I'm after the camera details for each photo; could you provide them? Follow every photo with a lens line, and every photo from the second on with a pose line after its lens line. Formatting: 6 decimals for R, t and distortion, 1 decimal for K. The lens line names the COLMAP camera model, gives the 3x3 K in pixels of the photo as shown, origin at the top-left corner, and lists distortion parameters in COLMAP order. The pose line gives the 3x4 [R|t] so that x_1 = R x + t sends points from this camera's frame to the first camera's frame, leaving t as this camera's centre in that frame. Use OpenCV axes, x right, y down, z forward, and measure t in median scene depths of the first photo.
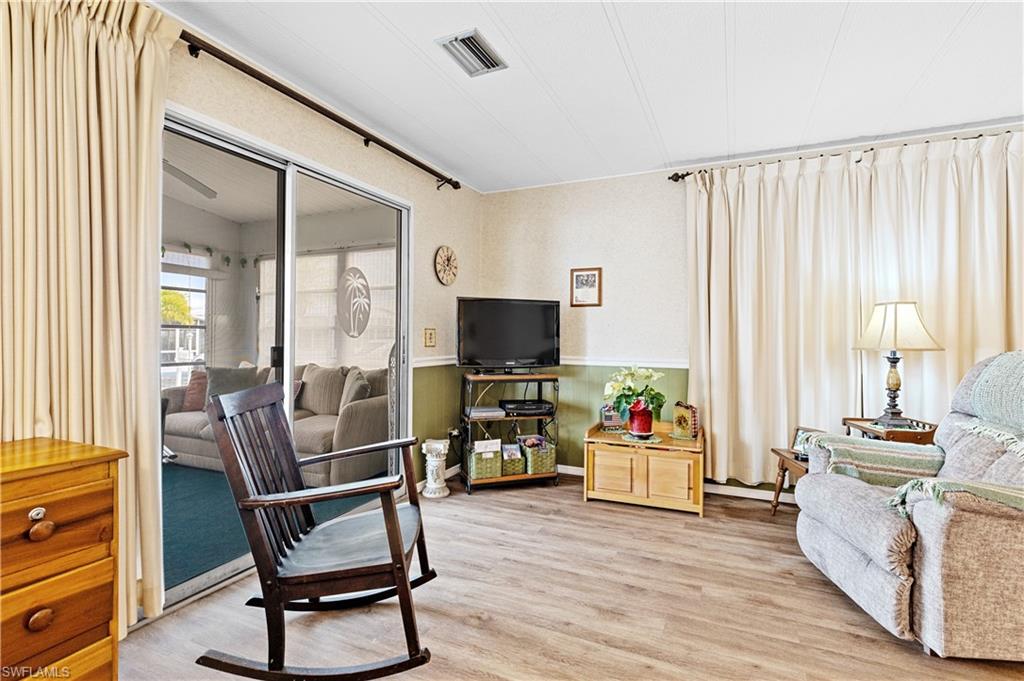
lens RADIAL K [[468.9, 0, 510.3], [0, 468.9, 337.8], [0, 0, 1]] dist [0.003604, -0.001445]
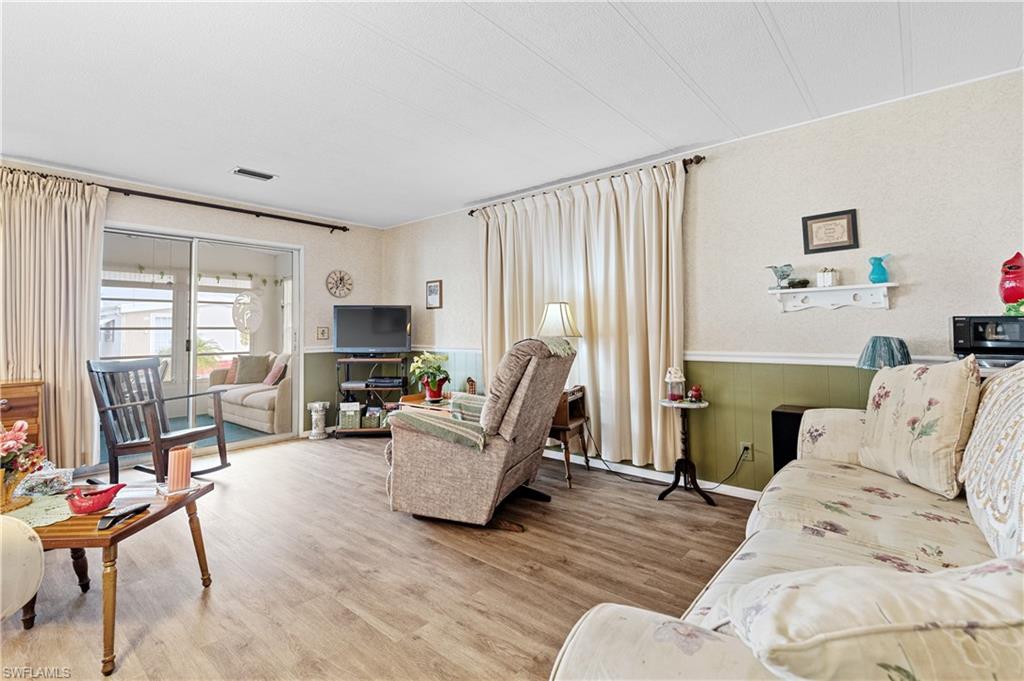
lens RADIAL K [[468.9, 0, 524.5], [0, 468.9, 319.2], [0, 0, 1]] dist [0.003604, -0.001445]
pose [[0.962106, -0.023501, -0.271660, 0.960379], [0.015909, 0.999420, -0.030116, 0.010984], [0.272210, 0.024653, 0.961922, -0.293213]]
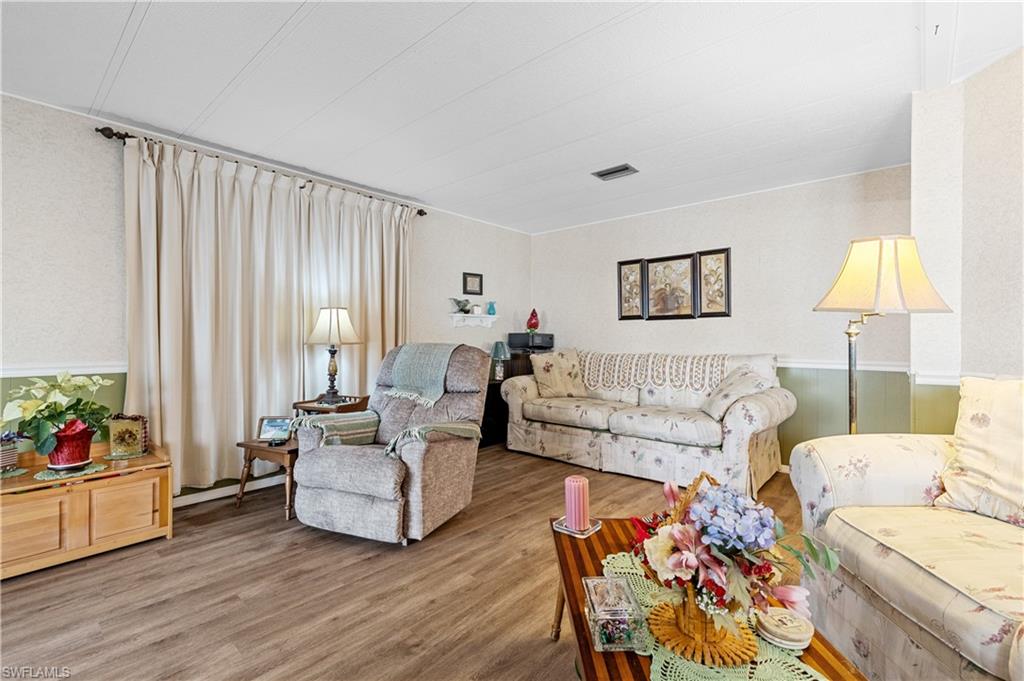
lens RADIAL K [[468.9, 0, 508.2], [0, 468.9, 339.3], [0, 0, 1]] dist [0.003604, -0.001445]
pose [[0.297519, -0.012863, 0.954629, -0.239808], [-0.000499, 0.999907, 0.013628, -0.004268], [-0.954716, -0.004531, 0.297485, 0.132592]]
